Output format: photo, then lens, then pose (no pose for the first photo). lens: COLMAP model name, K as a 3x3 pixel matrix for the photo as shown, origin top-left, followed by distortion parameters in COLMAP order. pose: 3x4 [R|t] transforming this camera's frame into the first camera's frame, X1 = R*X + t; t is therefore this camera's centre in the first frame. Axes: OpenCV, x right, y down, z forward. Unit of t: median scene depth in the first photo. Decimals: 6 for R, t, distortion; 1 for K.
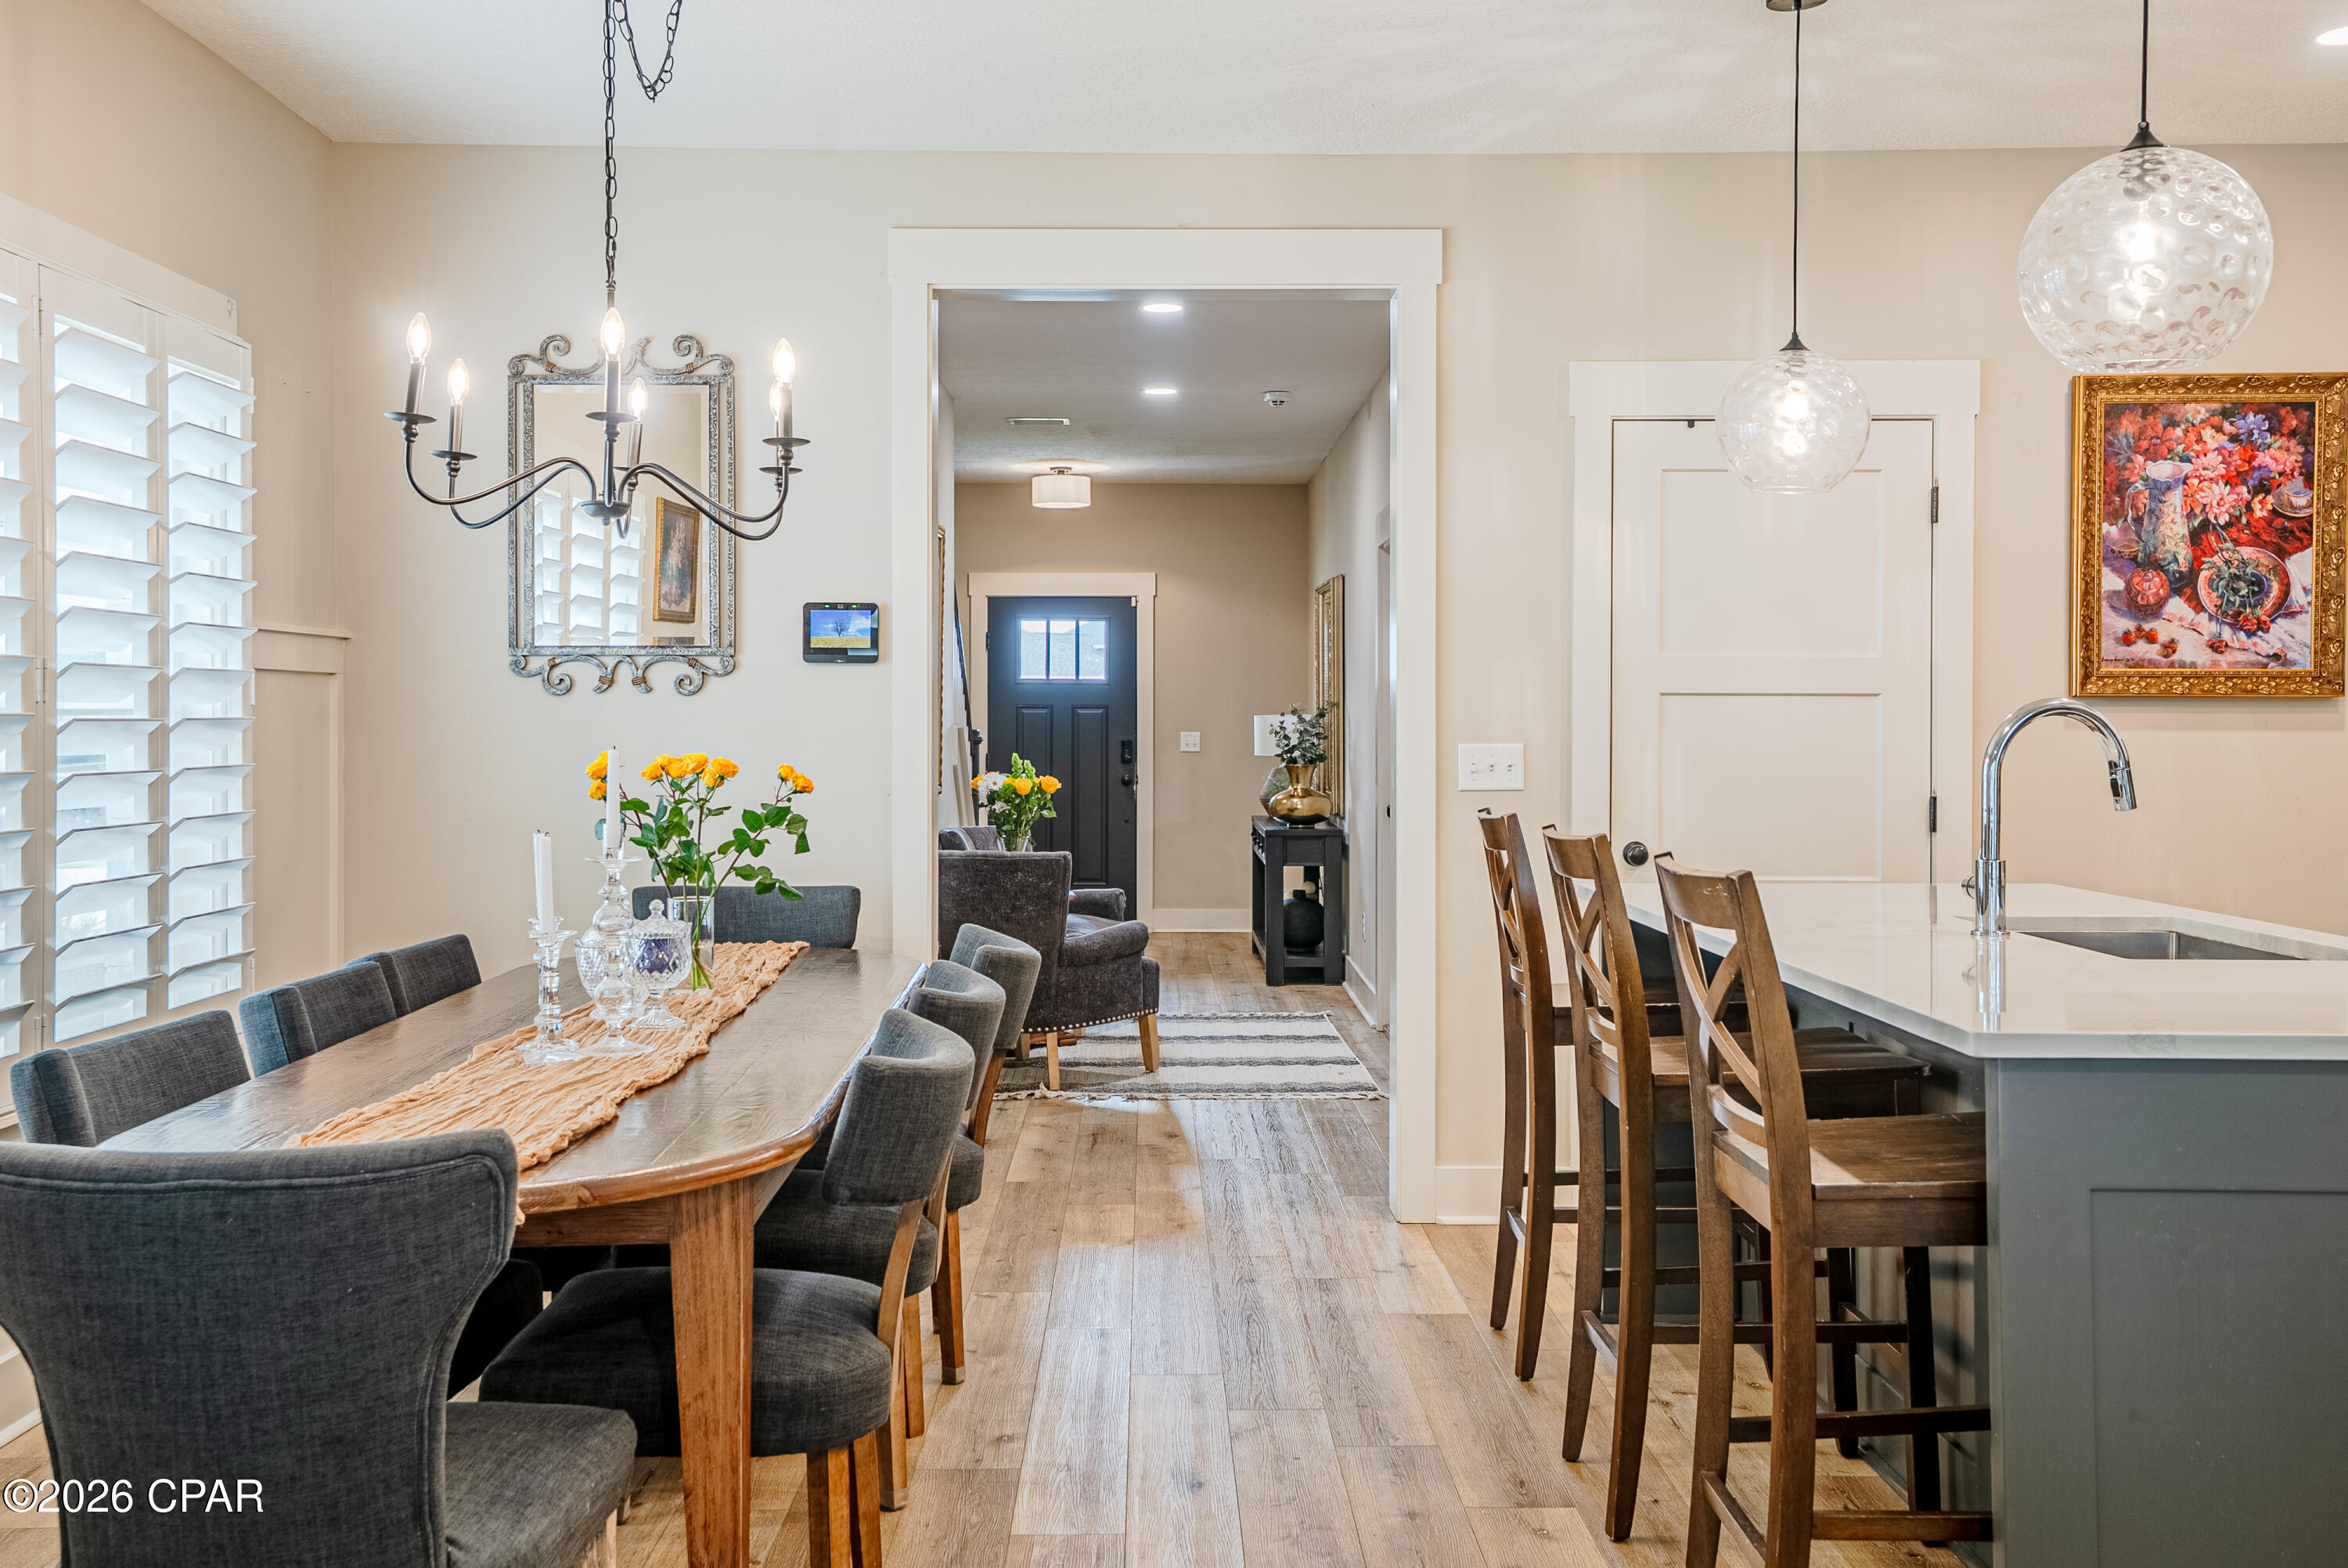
lens RADIAL K [[2279.1, 0, 1170.2], [0, 2279.1, 731.1], [0, 0, 1]] dist [0.077472, 0.000000]
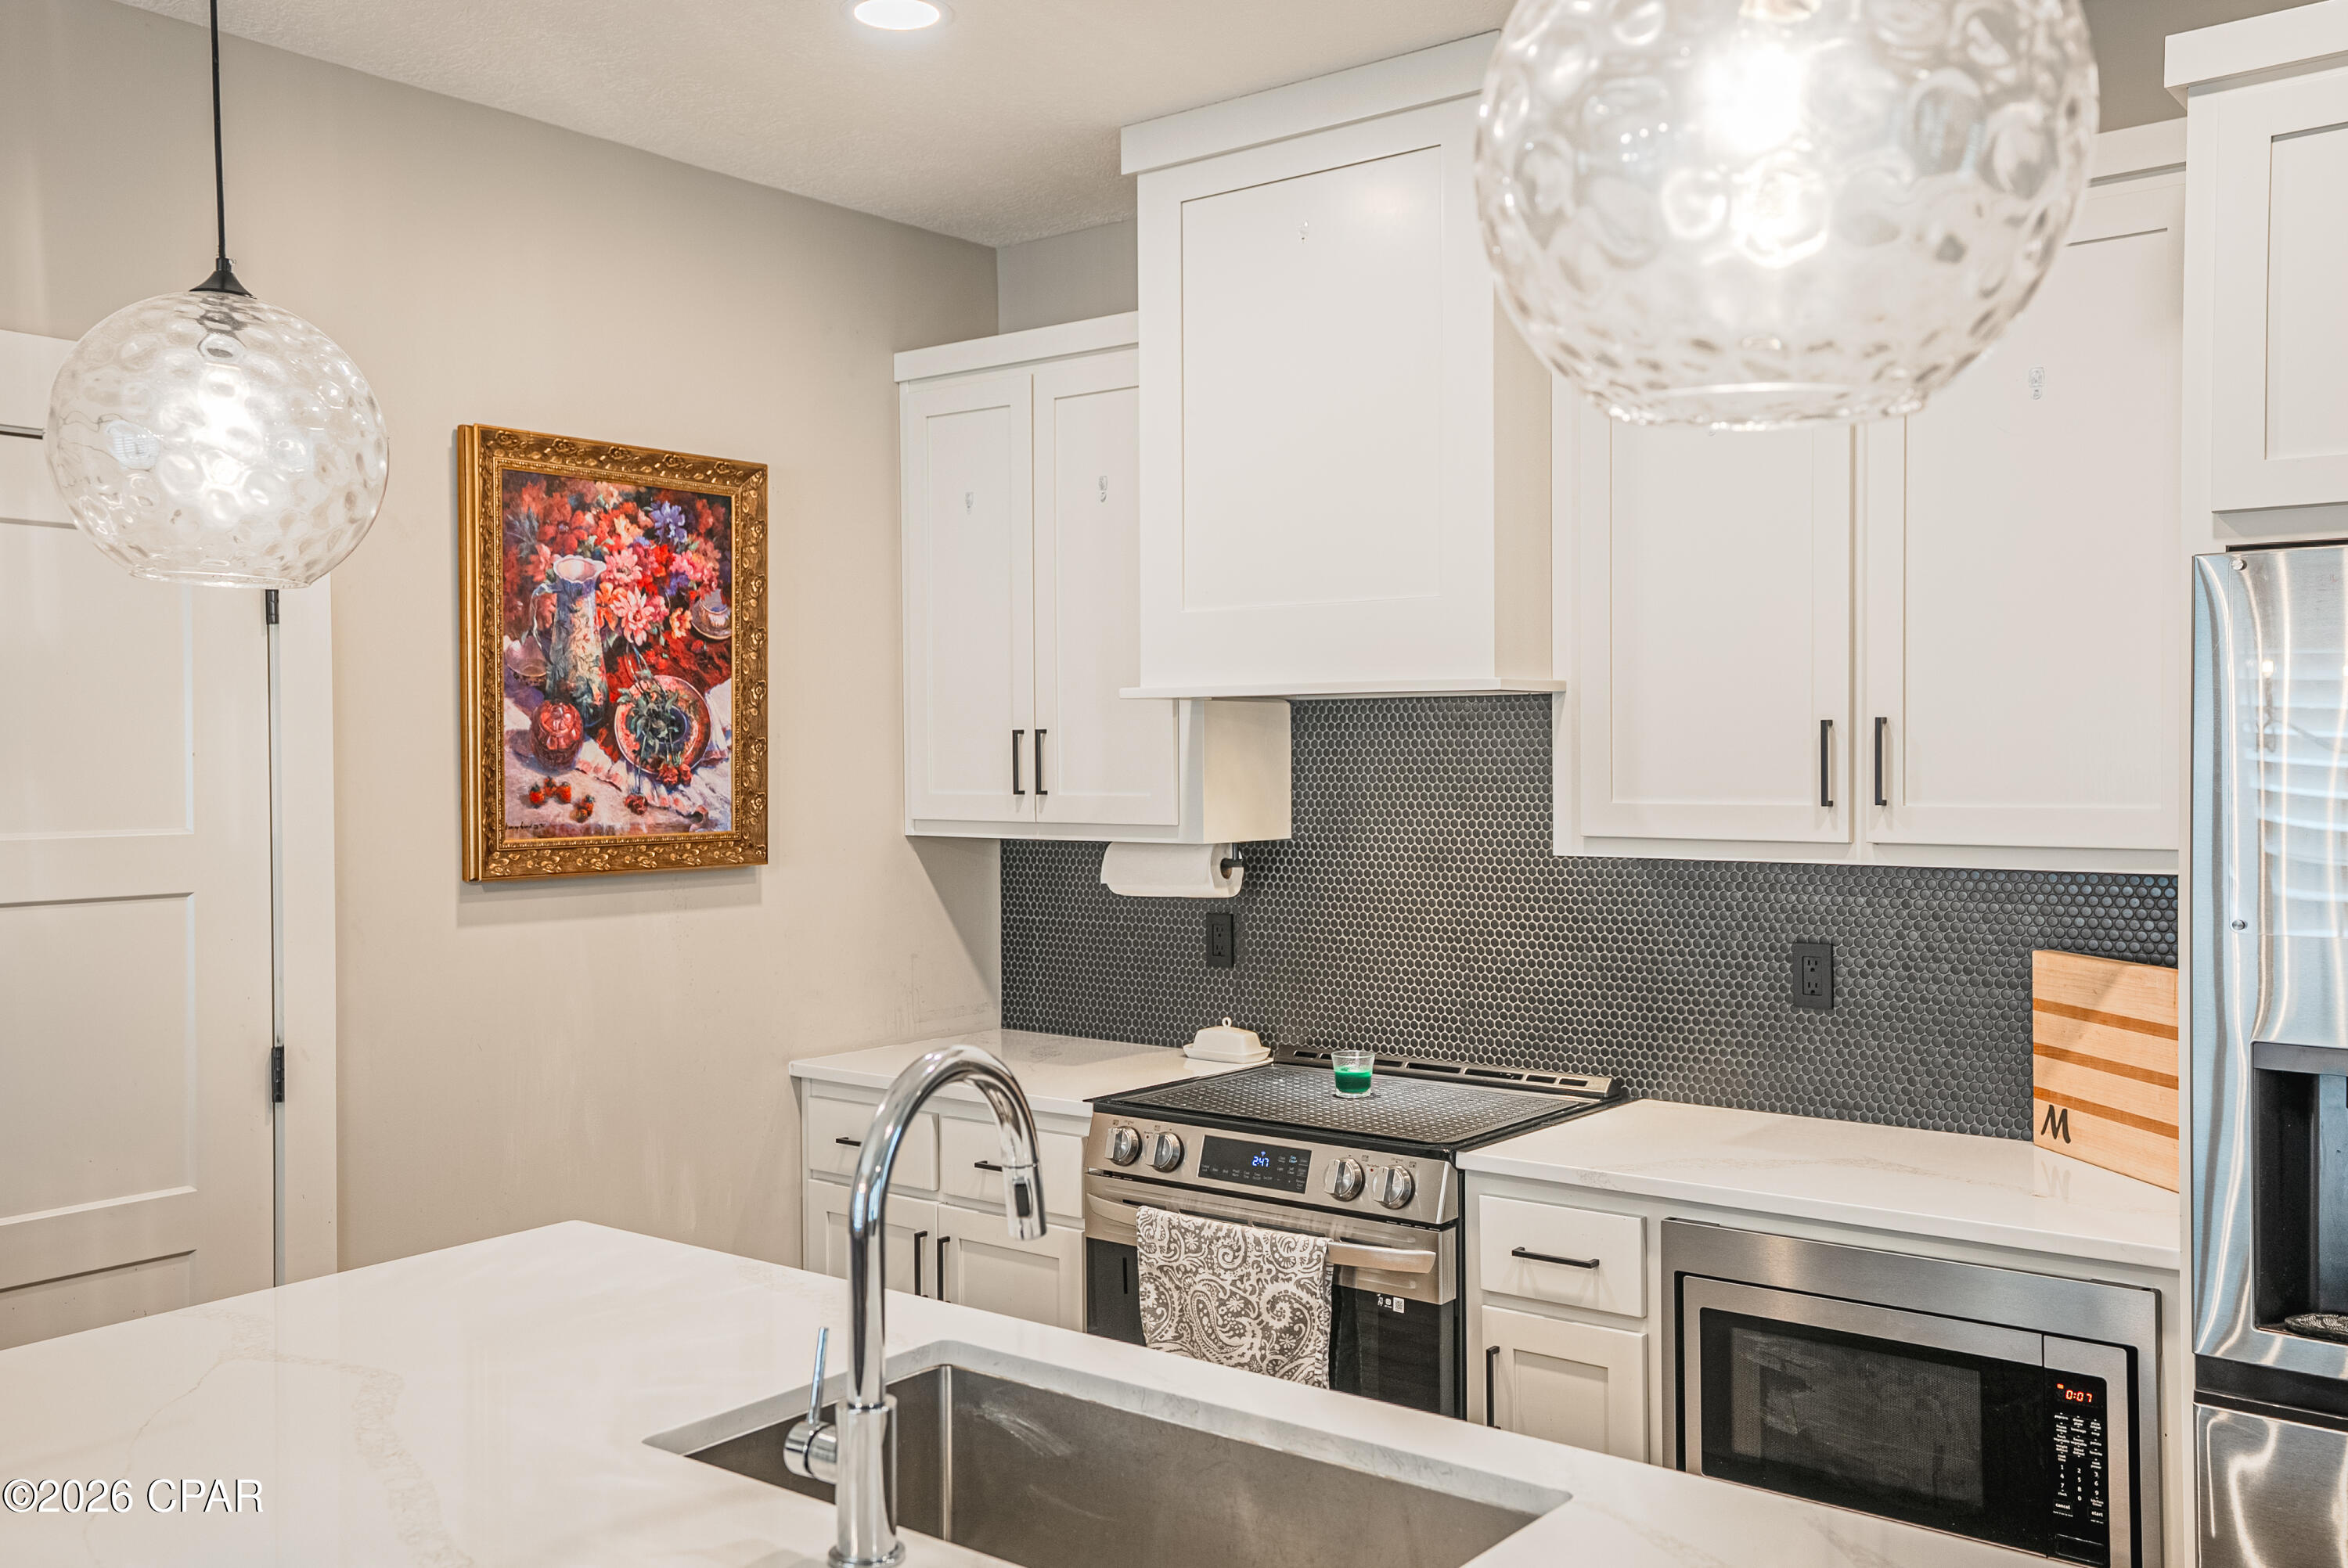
lens RADIAL K [[2037.9, 0, 1181.1], [0, 2037.9, 782.2], [0, 0, 1]] dist [0.047615, 0.018762]
pose [[0.626735, -0.017266, 0.779042, 0.040982], [0.010942, 0.999851, 0.013357, -0.051176], [-0.779156, 0.000153, 0.626830, 0.439772]]
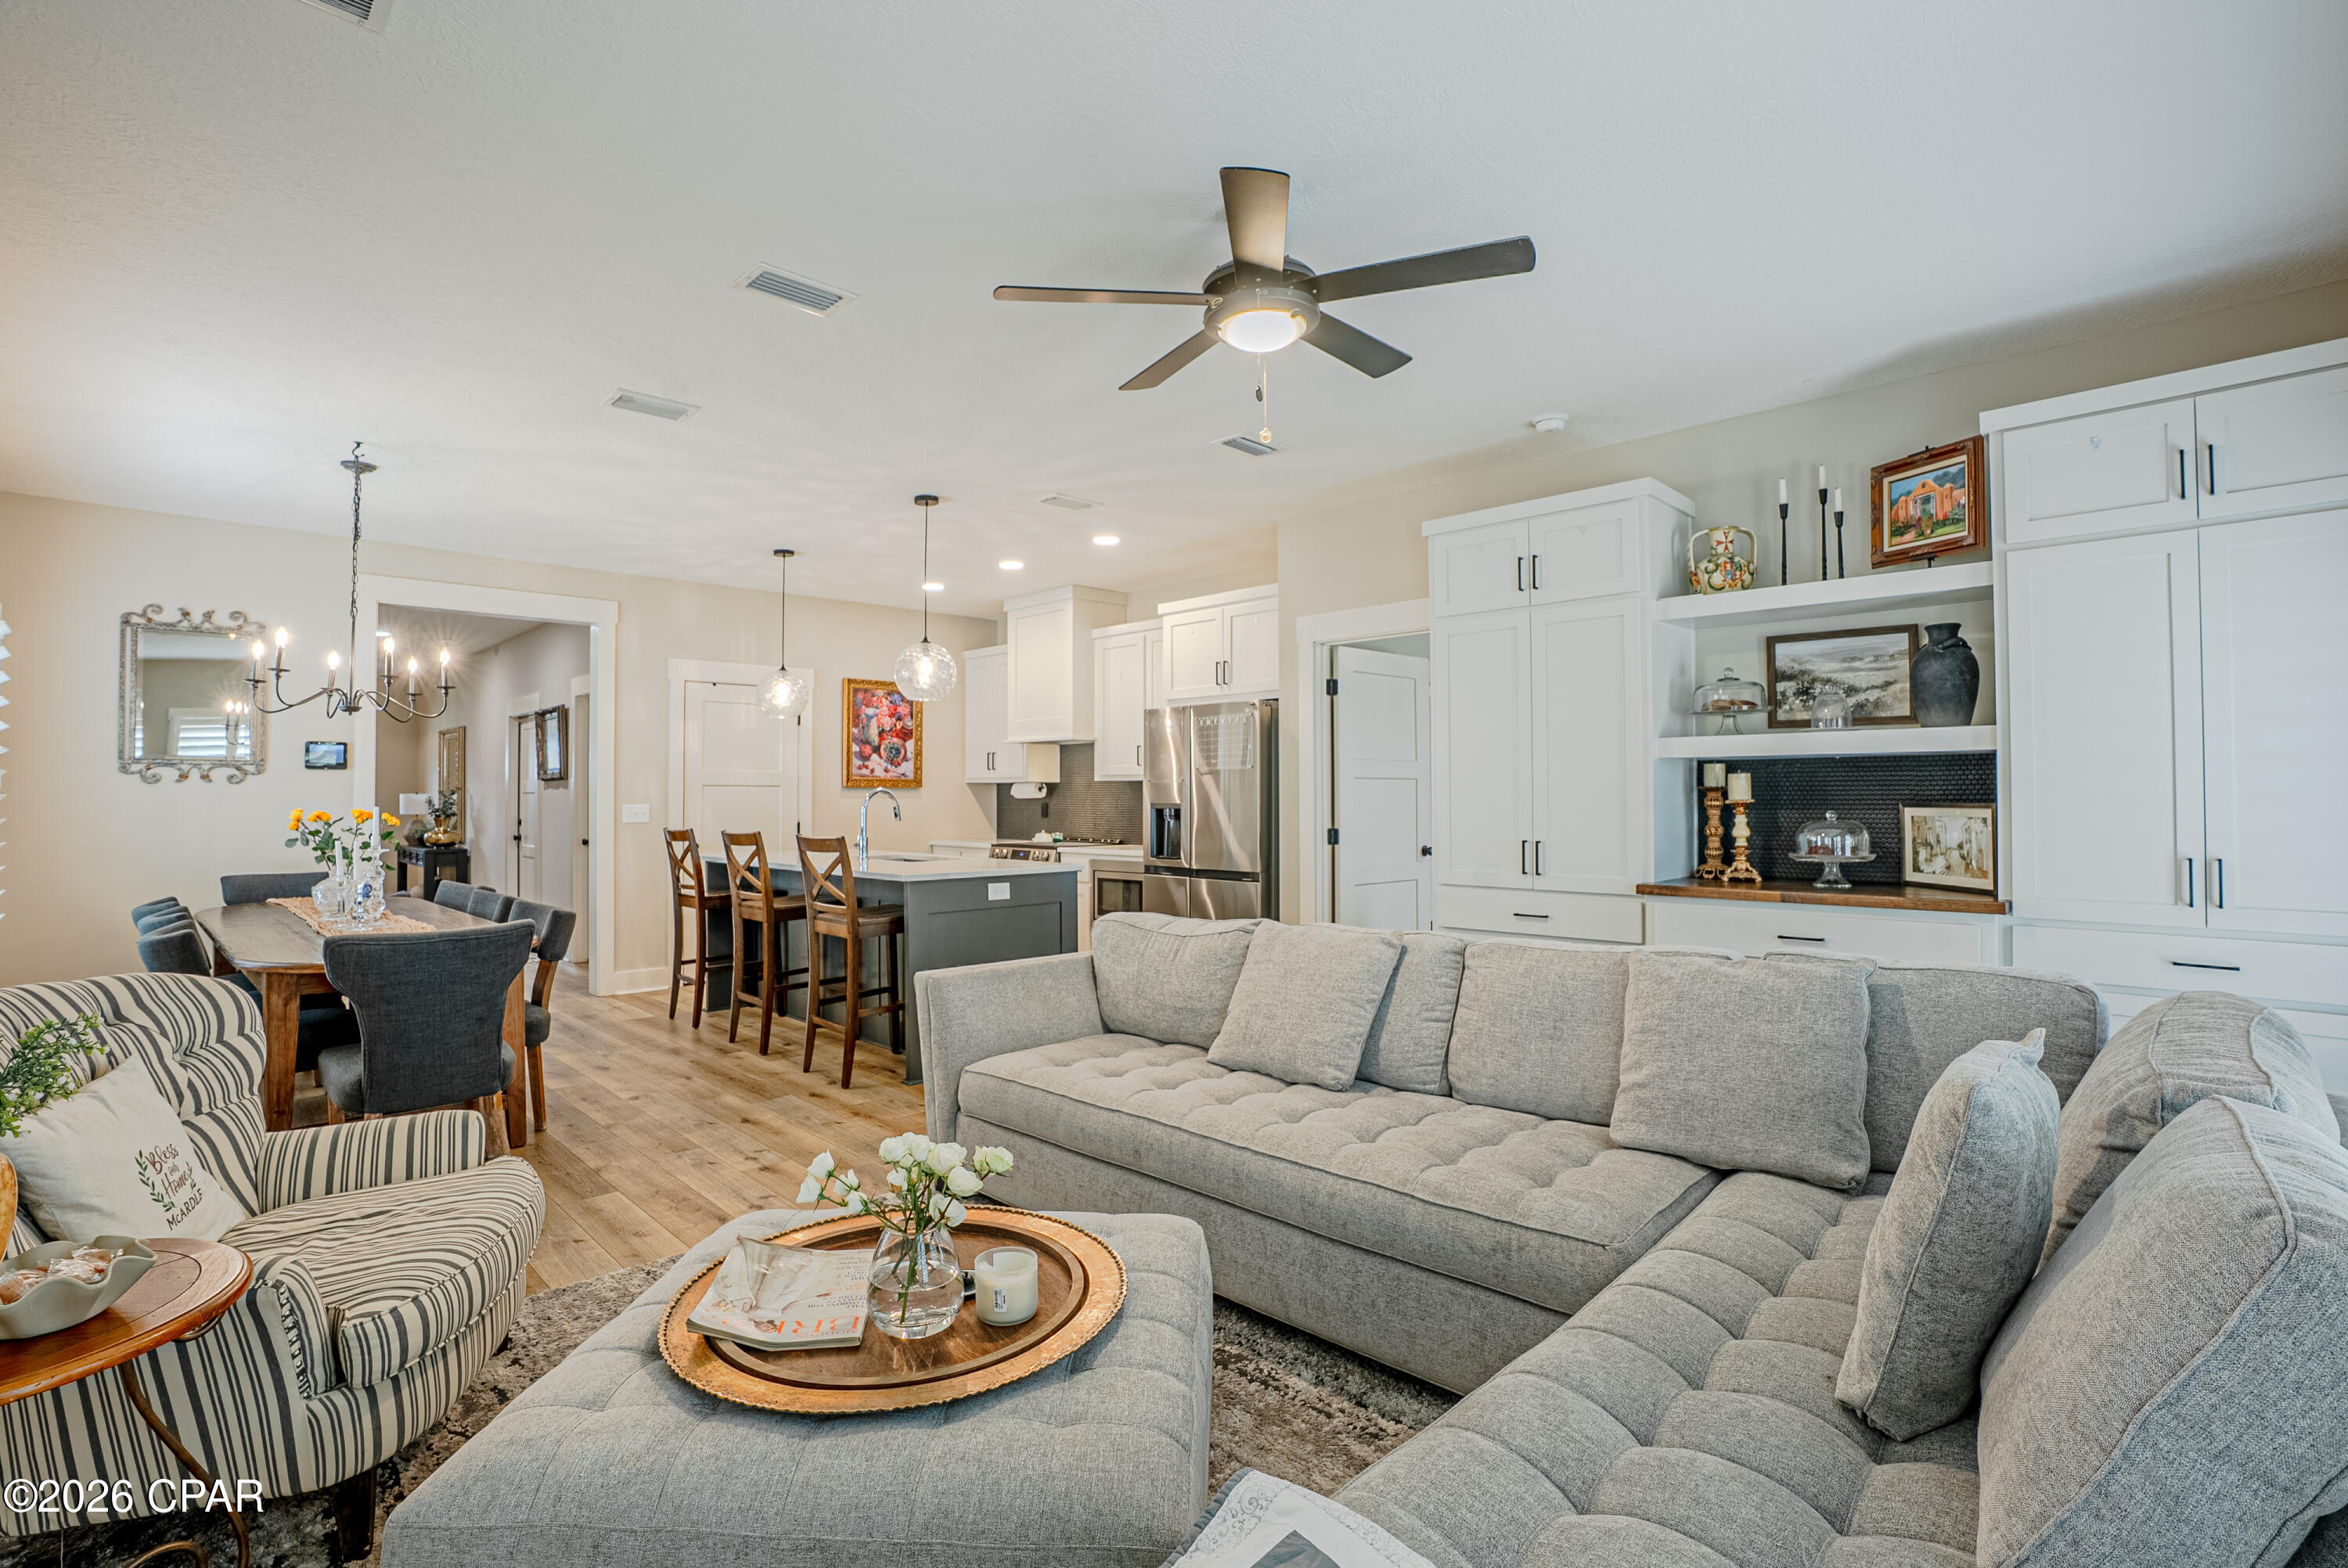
lens RADIAL K [[1102.8, 0, 1173.4], [0, 1102.8, 780.1], [0, 0, 1]] dist [-0.068786, 0.024017]
pose [[0.719552, 0.007716, 0.694396, -0.269162], [0.006462, 0.999821, -0.017806, 0.003368], [-0.694409, 0.017300, 0.719373, -0.283220]]
